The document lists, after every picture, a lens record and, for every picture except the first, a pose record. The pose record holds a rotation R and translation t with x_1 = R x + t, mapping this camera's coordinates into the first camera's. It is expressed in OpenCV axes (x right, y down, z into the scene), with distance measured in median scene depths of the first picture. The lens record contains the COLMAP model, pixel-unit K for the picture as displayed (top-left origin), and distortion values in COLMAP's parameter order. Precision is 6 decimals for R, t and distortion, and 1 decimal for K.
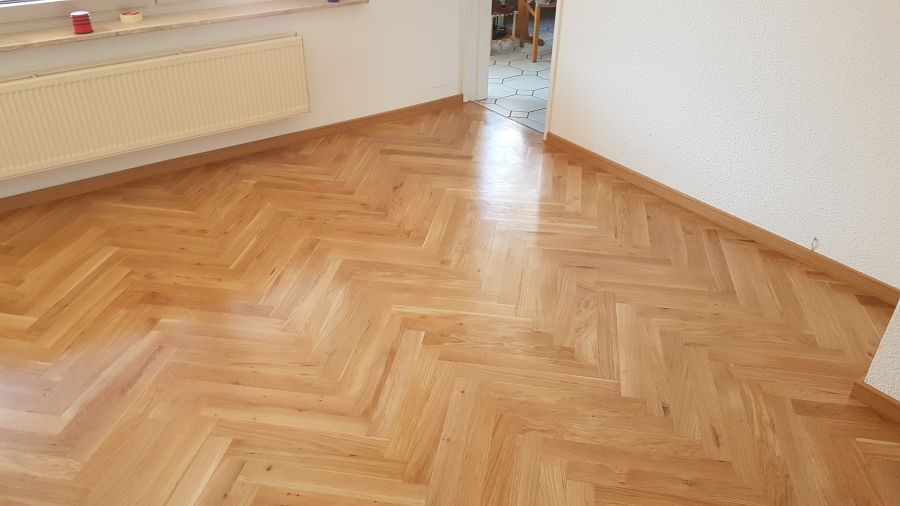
lens RADIAL K [[693.2, 0, 437.5], [0, 693.2, 237.8], [0, 0, 1]] dist [0.077660, -0.136098]
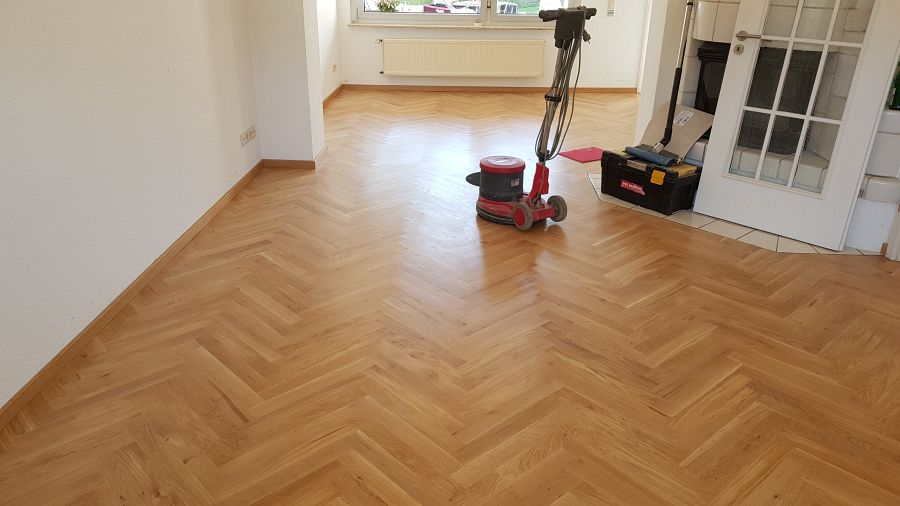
lens RADIAL K [[693.2, 0, 437.5], [0, 693.2, 237.8], [0, 0, 1]] dist [0.077660, -0.136098]
pose [[0.789259, 0.238538, -0.565835, 1.256113], [-0.315117, 0.948218, -0.039806, 0.667155], [0.527040, 0.209721, 0.823557, -1.157268]]
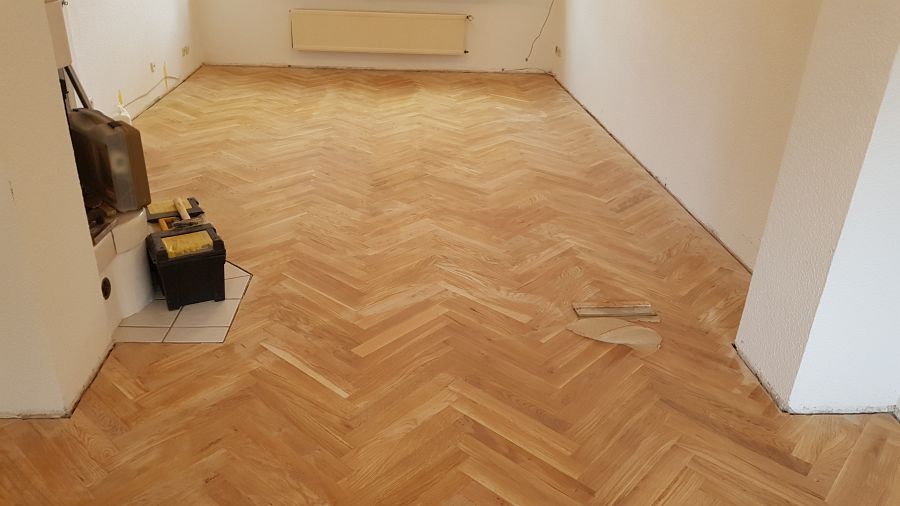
lens RADIAL K [[692.1, 0, 441.4], [0, 692.1, 252.3], [0, 0, 1]] dist [0.078103, -0.136285]
pose [[-0.854266, -0.249897, 0.455831, -0.278999], [0.228093, 0.607763, 0.760656, -0.510041], [-0.467123, 0.753774, -0.462192, 0.872490]]
